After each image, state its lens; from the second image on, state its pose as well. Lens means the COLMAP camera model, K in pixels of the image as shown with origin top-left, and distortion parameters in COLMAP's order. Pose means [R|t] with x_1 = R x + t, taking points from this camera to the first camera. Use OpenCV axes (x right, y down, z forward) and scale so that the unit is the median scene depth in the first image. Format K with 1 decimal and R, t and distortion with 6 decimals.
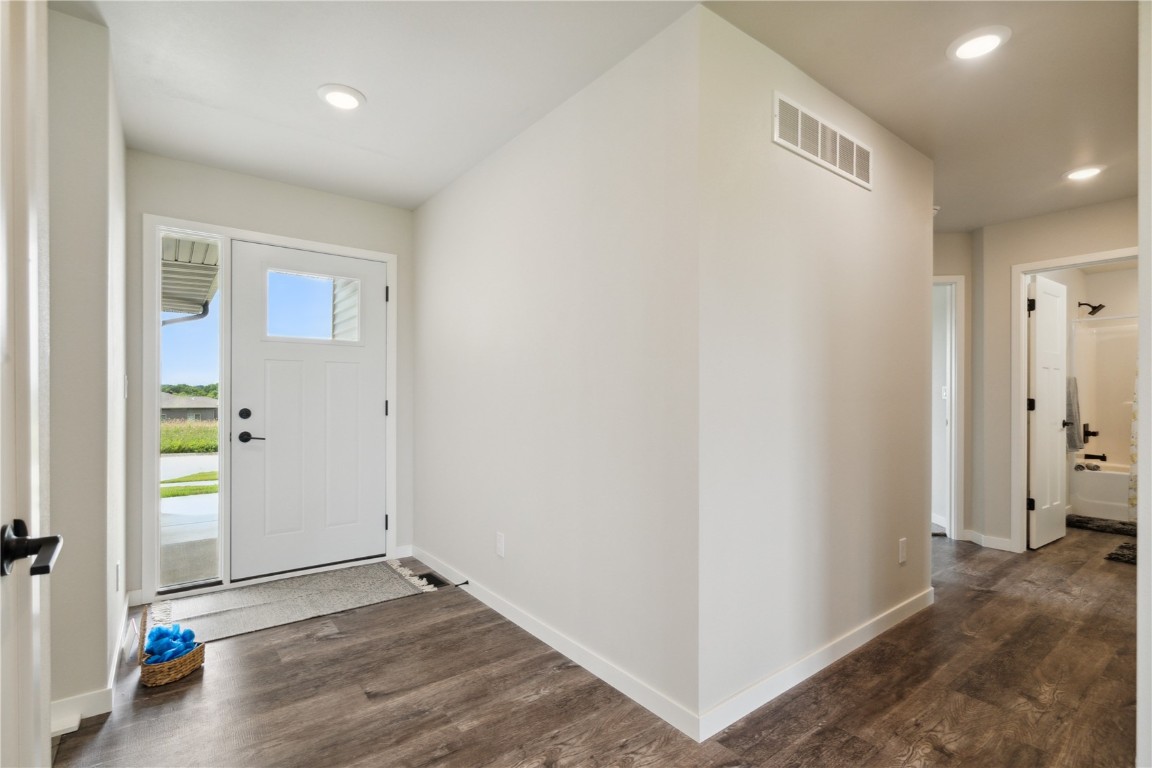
lens RADIAL K [[533.3, 0, 578.8], [0, 533.3, 391.3], [0, 0, 1]] dist [0.000263, 0.000243]
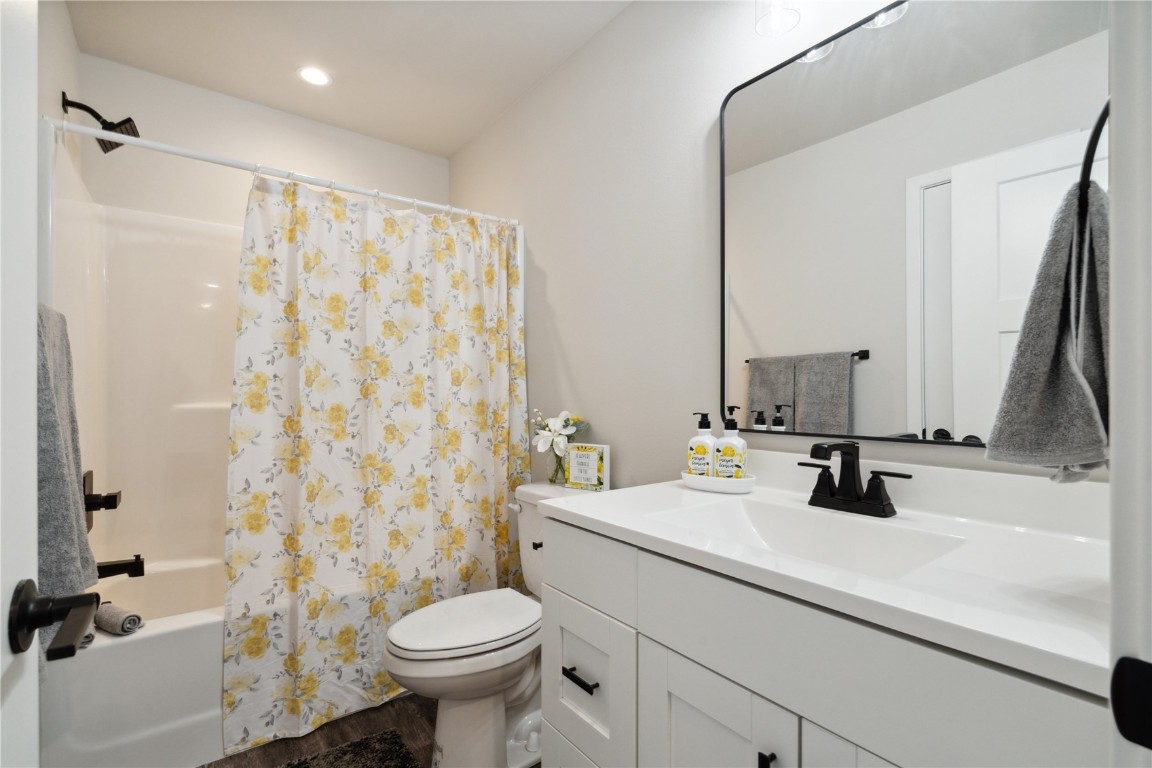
lens RADIAL K [[533.3, 0, 578.8], [0, 533.3, 391.3], [0, 0, 1]] dist [0.000263, 0.000243]
pose [[0.014549, -0.002116, 0.999892, 0.632864], [0.001969, 0.999996, 0.002087, 0.010180], [-0.999892, 0.001939, 0.014553, 0.698138]]
